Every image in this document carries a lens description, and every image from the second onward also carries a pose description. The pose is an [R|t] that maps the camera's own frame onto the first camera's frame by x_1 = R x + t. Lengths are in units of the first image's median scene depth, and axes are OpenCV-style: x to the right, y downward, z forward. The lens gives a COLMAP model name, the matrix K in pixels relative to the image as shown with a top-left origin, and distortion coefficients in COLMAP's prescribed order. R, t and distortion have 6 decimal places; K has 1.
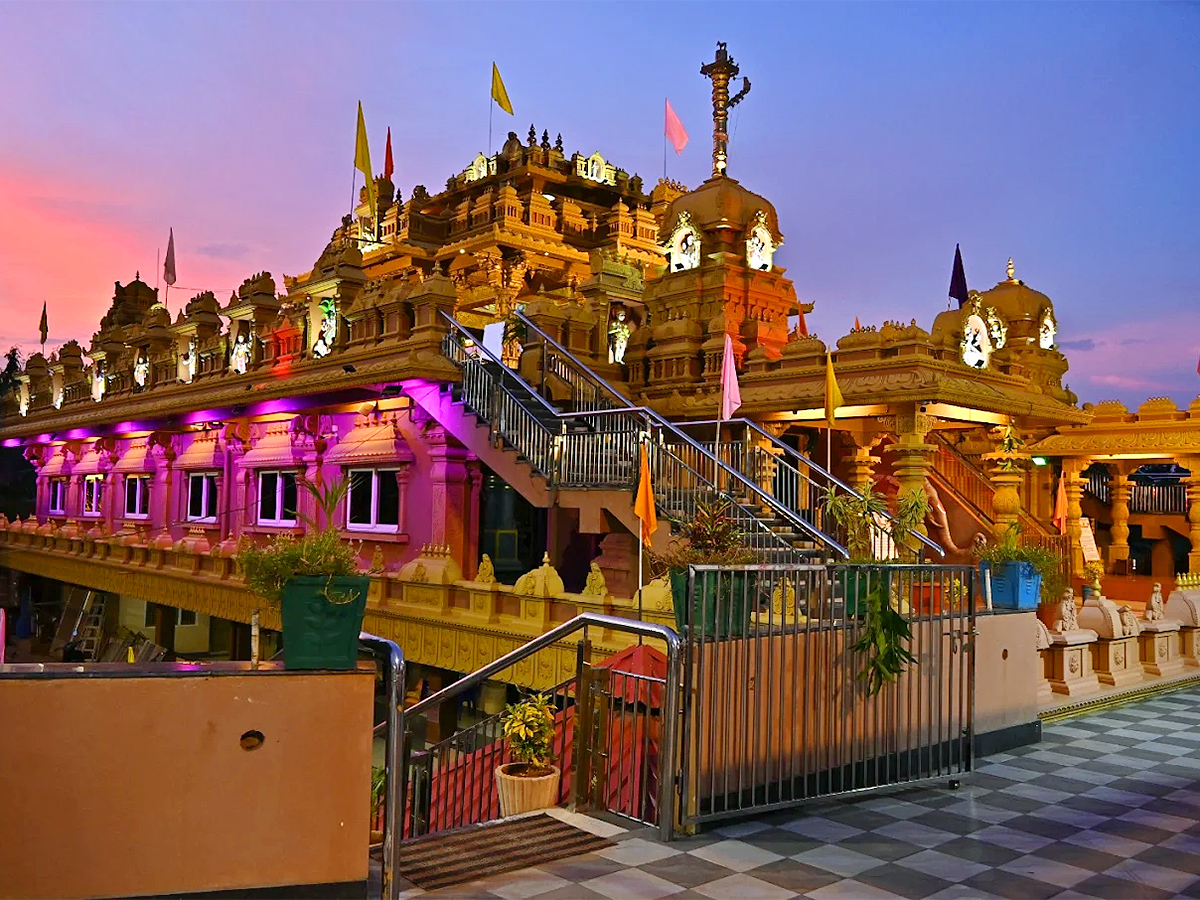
lens RADIAL K [[1067.5, 0, 591.7], [0, 1067.5, 474.5], [0, 0, 1]] dist [-0.014441, 0.042674]
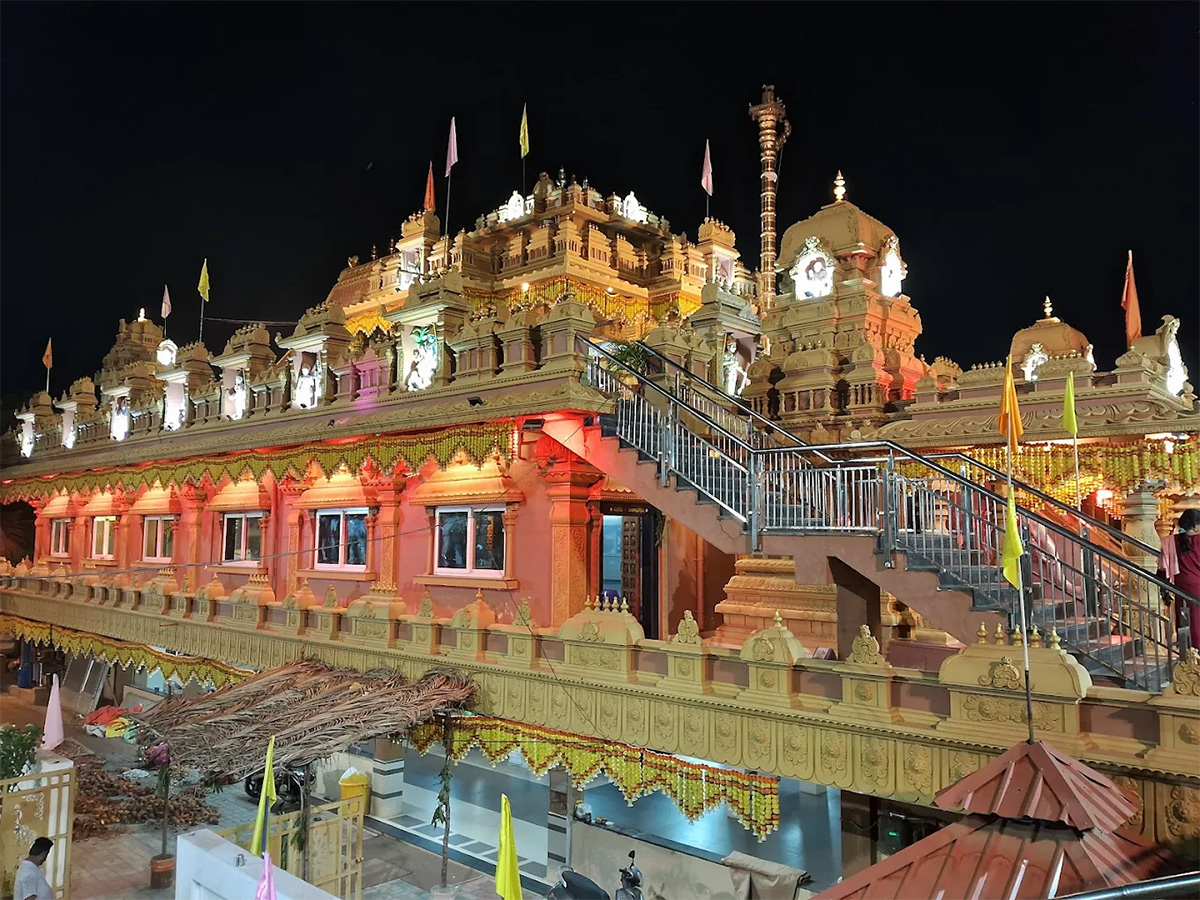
lens RADIAL K [[995.2, 0, 594.8], [0, 995.2, 444.7], [0, 0, 1]] dist [0.043223, -0.058562]
pose [[0.998157, -0.001322, 0.060678, -0.148155], [0.005339, 0.997799, -0.066100, -0.003886], [-0.060457, 0.066302, 0.995966, 0.127803]]
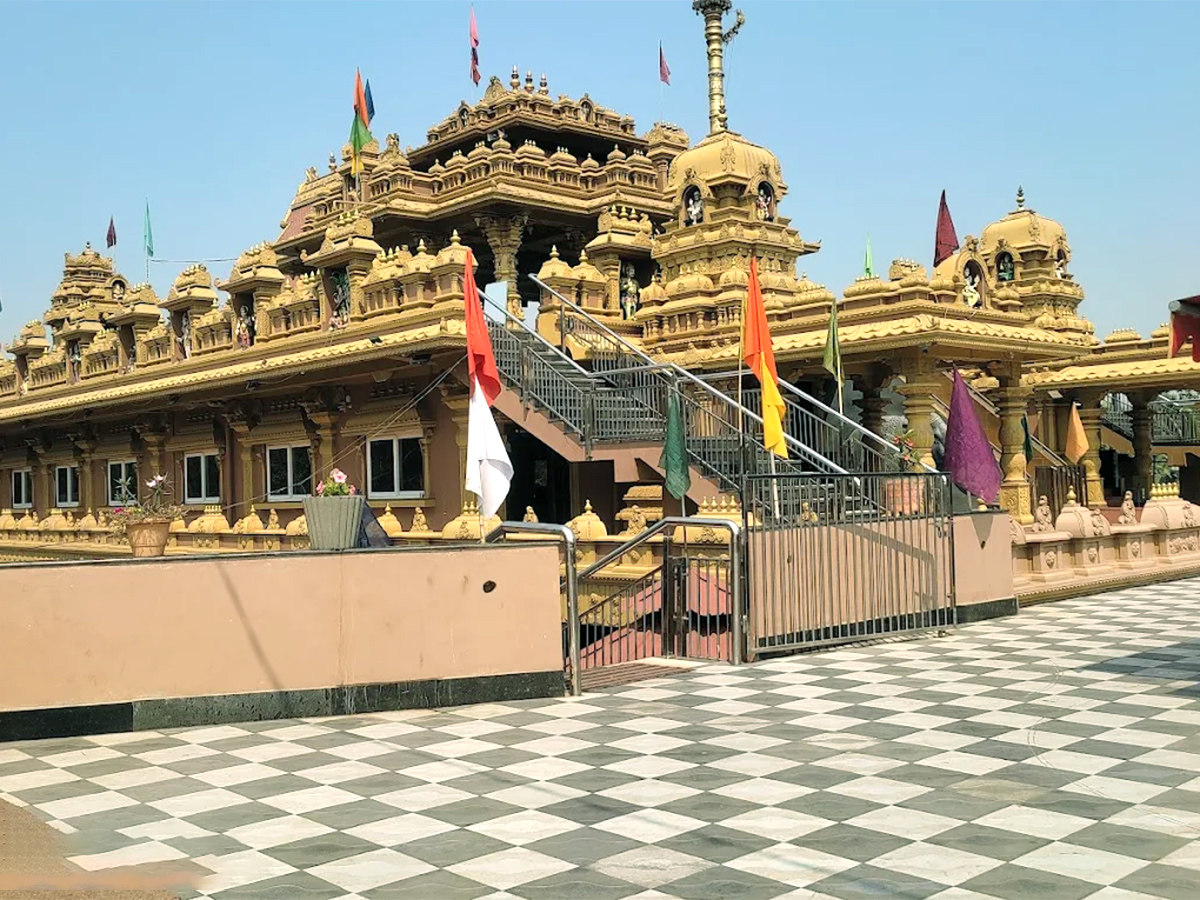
lens RADIAL K [[1225.0, 0, 610.6], [0, 1225.0, 451.8], [0, 0, 1]] dist [0.046745, 0.000000]
pose [[0.998138, -0.054992, 0.026386, -0.031582], [0.054691, 0.998431, 0.011985, 0.005816], [-0.027004, -0.010520, 0.999580, -0.161209]]
